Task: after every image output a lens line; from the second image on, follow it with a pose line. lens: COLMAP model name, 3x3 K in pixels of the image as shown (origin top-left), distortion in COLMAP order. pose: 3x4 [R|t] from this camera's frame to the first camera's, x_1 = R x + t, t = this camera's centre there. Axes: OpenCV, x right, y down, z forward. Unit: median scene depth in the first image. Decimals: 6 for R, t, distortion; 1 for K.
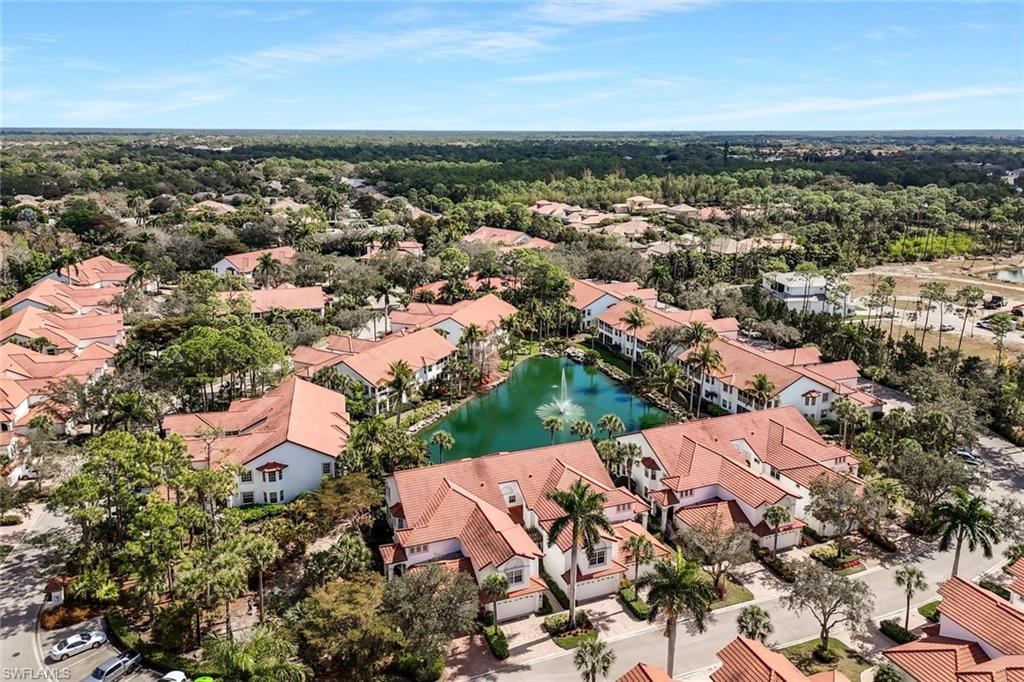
lens RADIAL K [[755.5, 0, 516.4], [0, 755.5, 301.9], [0, 0, 1]] dist [0.101131, -0.101868]
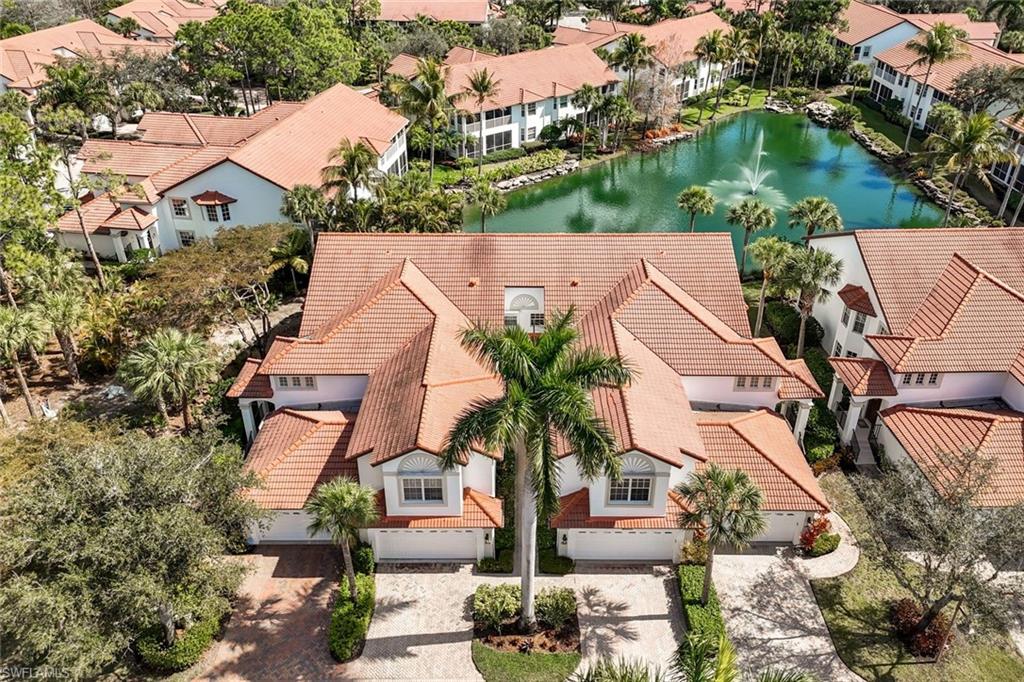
lens RADIAL K [[755.5, 0, 516.4], [0, 755.5, 301.9], [0, 0, 1]] dist [0.101131, -0.101868]
pose [[0.928677, 0.175939, -0.326502, 0.132321], [-0.078363, 0.953530, 0.290929, 0.090092], [0.362516, -0.244594, 0.899309, 0.485255]]
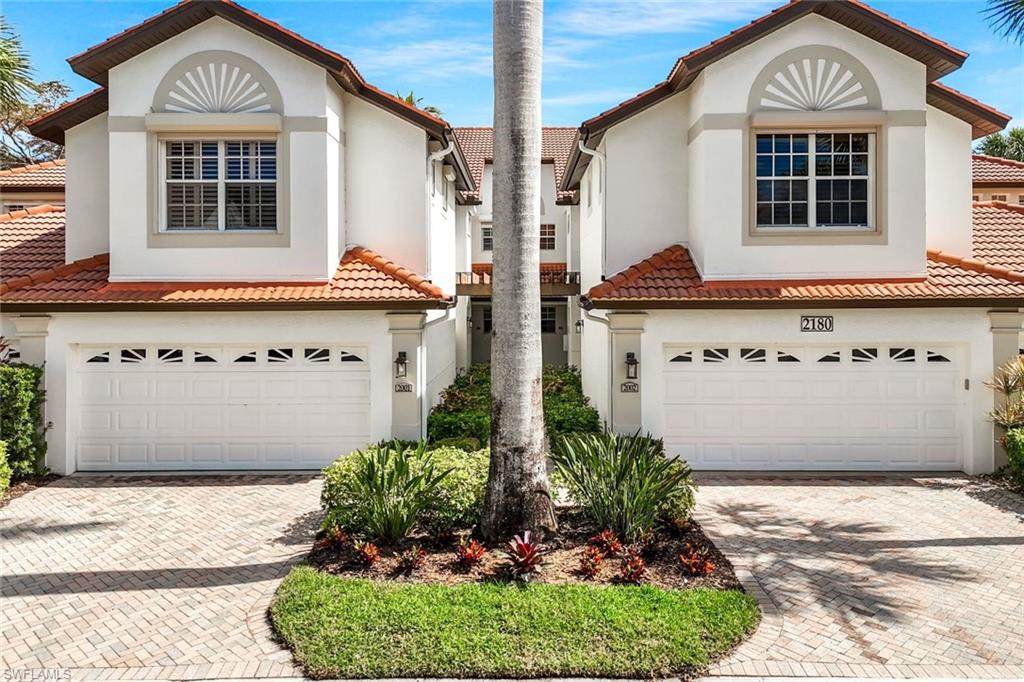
lens RADIAL K [[755.5, 0, 516.4], [0, 755.5, 301.9], [0, 0, 1]] dist [0.101131, -0.101868]
pose [[0.926475, -0.015294, -0.376046, 0.085319], [-0.071707, 0.973698, -0.216266, 0.310915], [0.369463, 0.227330, 0.901010, 0.667354]]
